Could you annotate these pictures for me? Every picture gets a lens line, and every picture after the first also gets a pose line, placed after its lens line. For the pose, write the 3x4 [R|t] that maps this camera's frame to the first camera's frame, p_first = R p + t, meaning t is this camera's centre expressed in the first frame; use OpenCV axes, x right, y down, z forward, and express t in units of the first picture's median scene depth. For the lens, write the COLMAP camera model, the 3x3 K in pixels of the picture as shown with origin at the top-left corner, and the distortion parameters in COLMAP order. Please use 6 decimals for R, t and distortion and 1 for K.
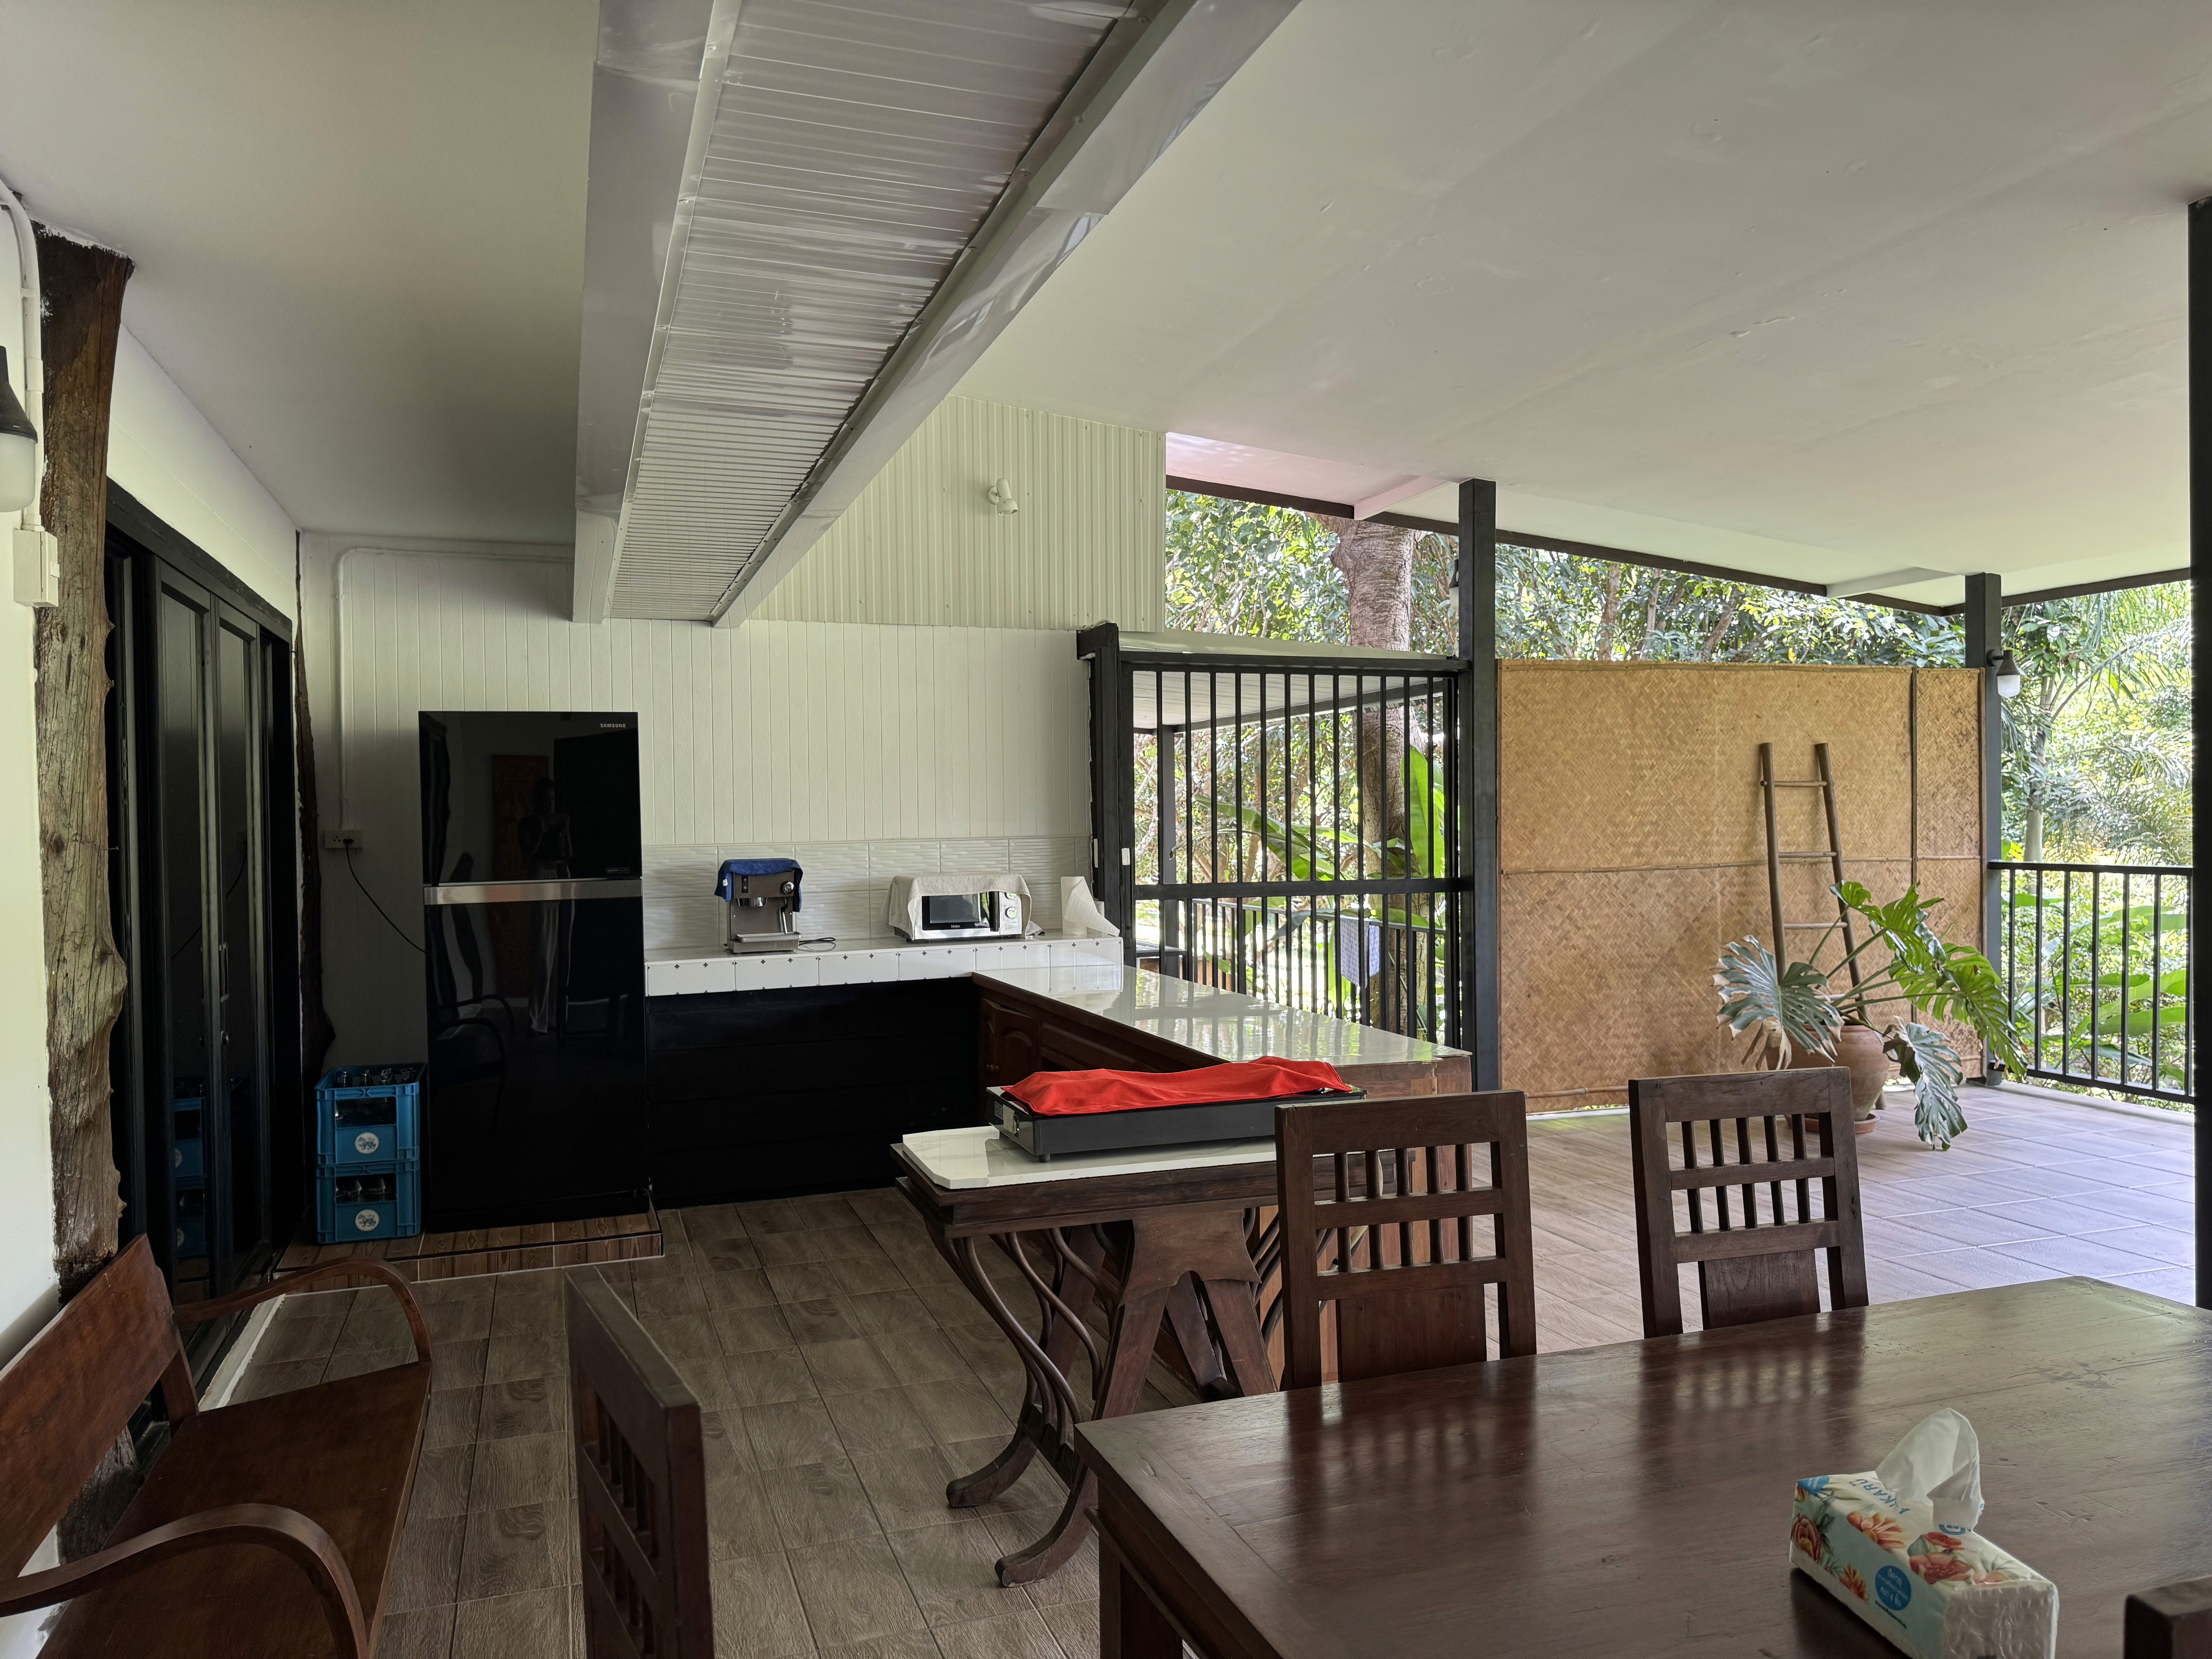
lens RADIAL K [[1562.3, 0, 1122.8], [0, 1562.3, 826.2], [0, 0, 1]] dist [0.053414, -0.067857]
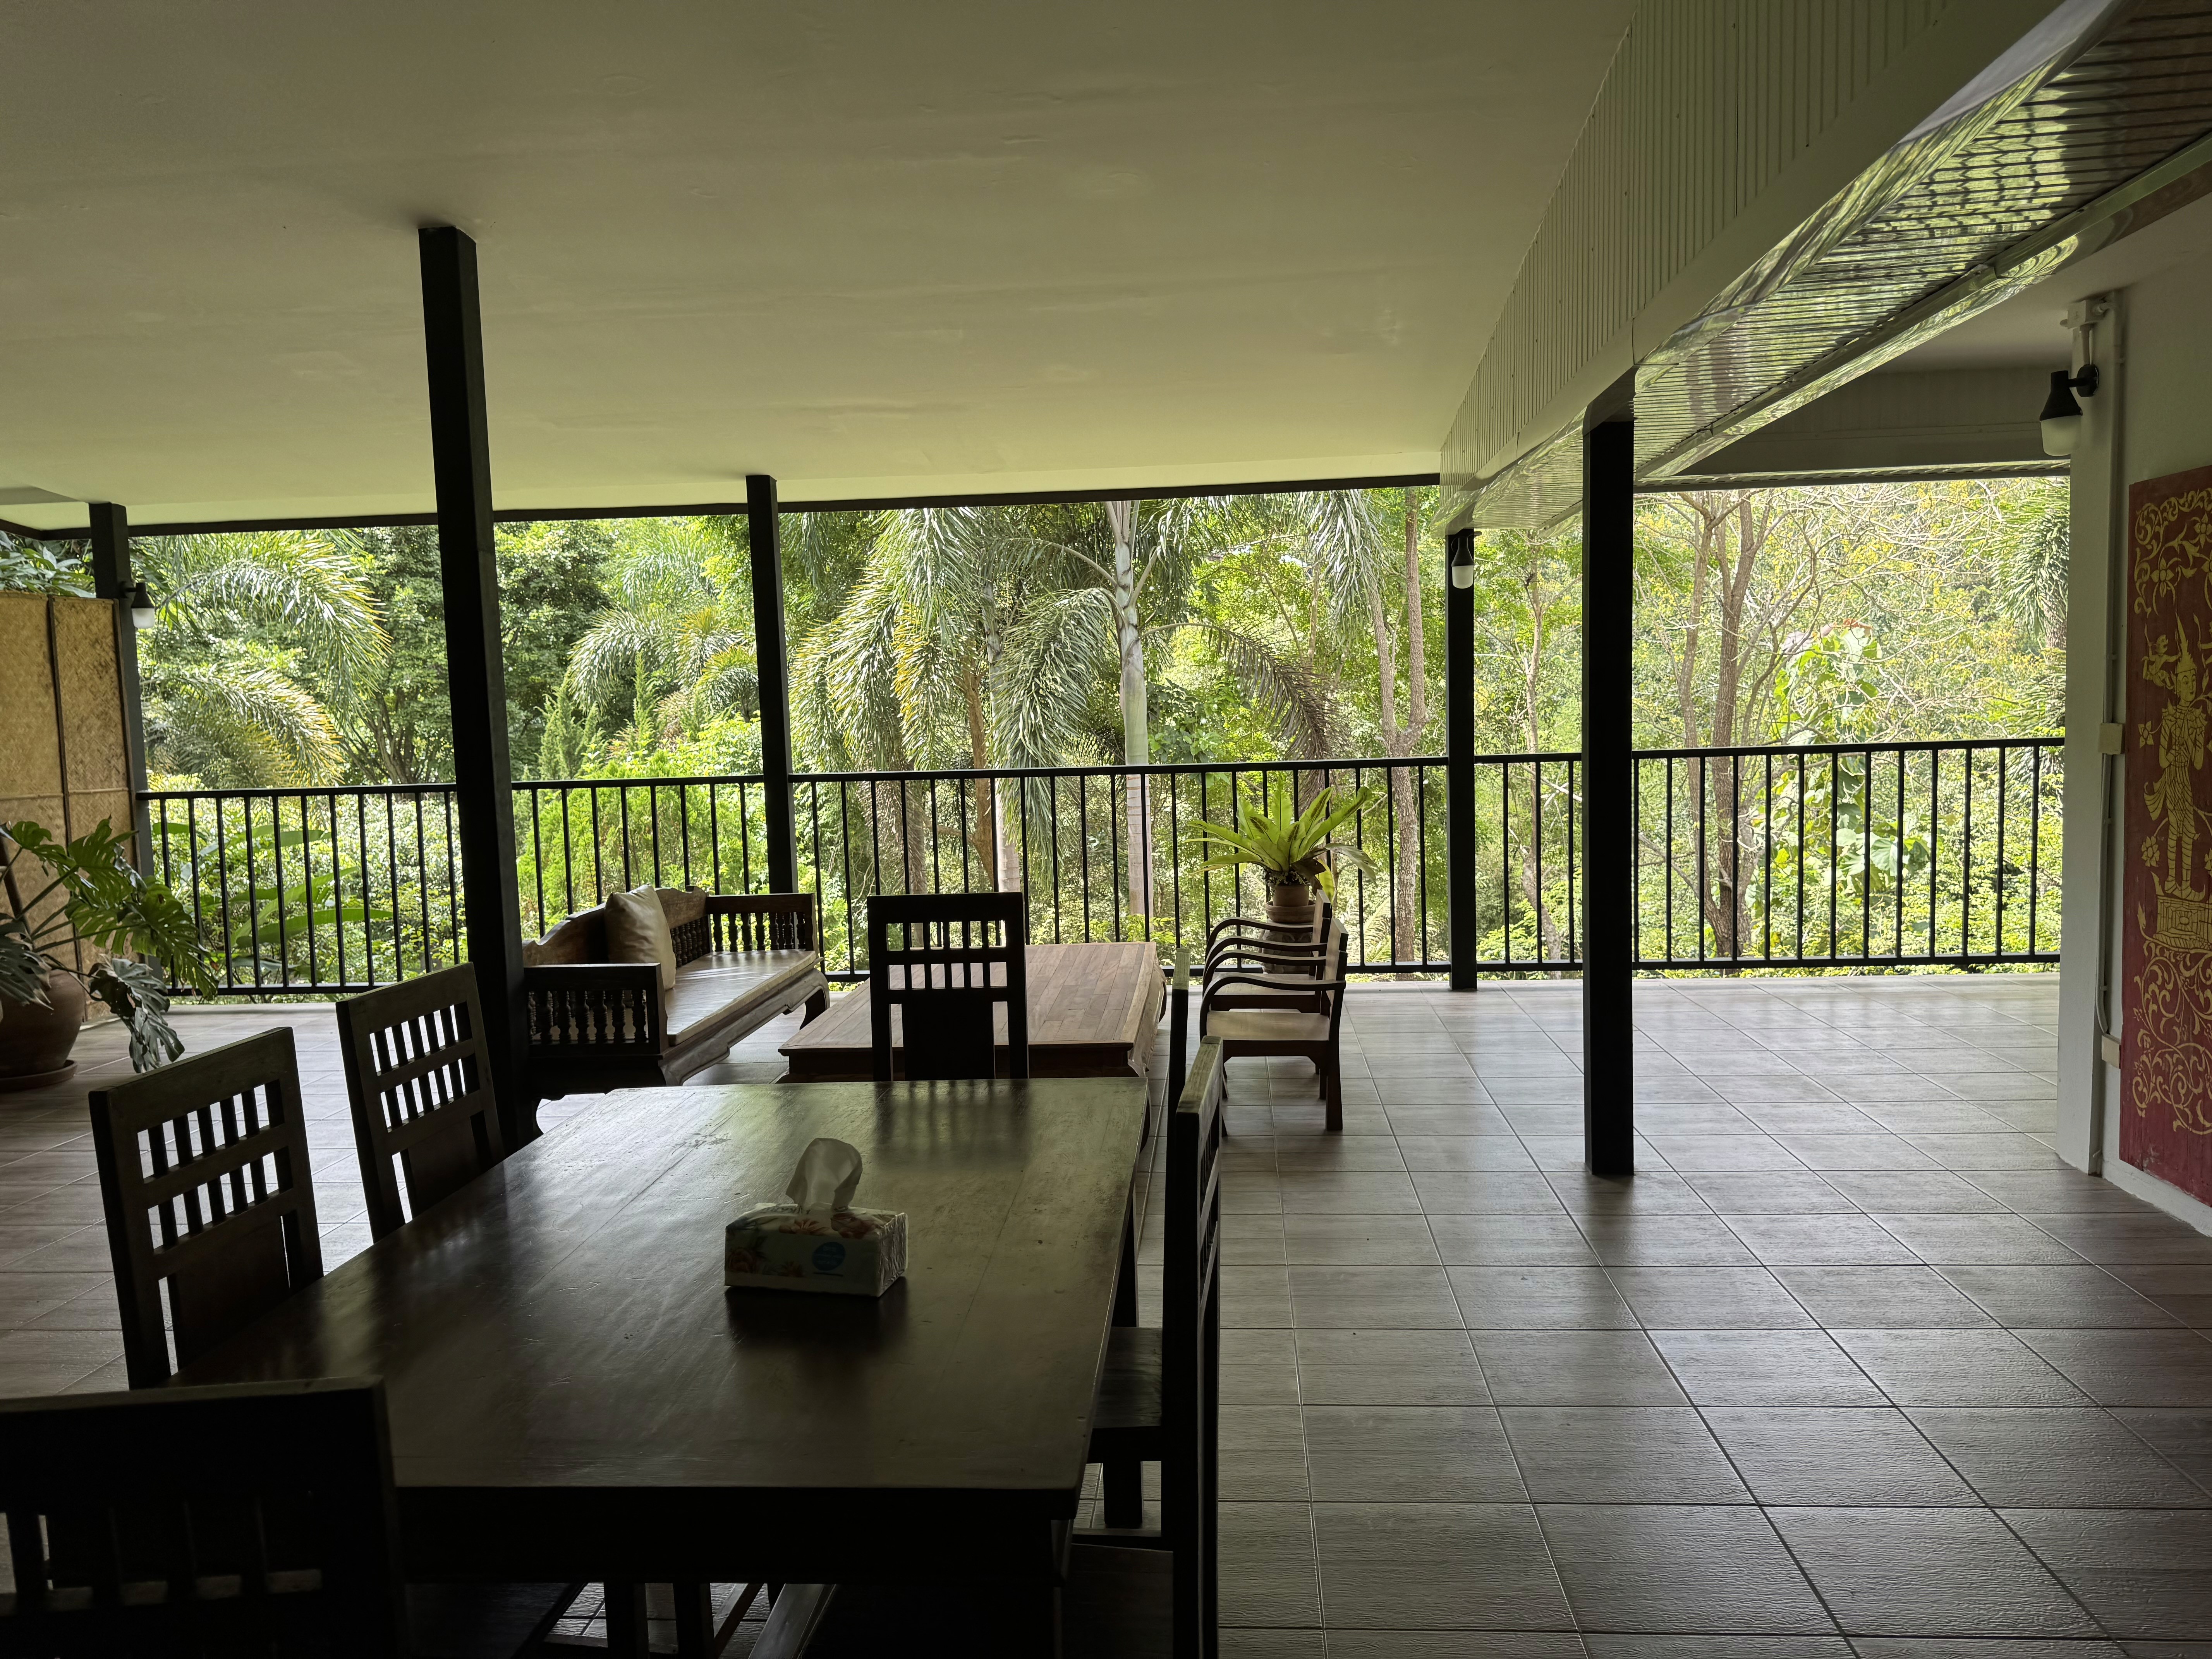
lens RADIAL K [[1562.3, 0, 1107.0], [0, 1562.3, 839.4], [0, 0, 1]] dist [0.053414, -0.067857]
pose [[0.406896, -0.082234, 0.909766, -0.121524], [0.032139, 0.996612, 0.075709, -0.004306], [-0.912909, -0.001567, 0.408160, 0.021114]]
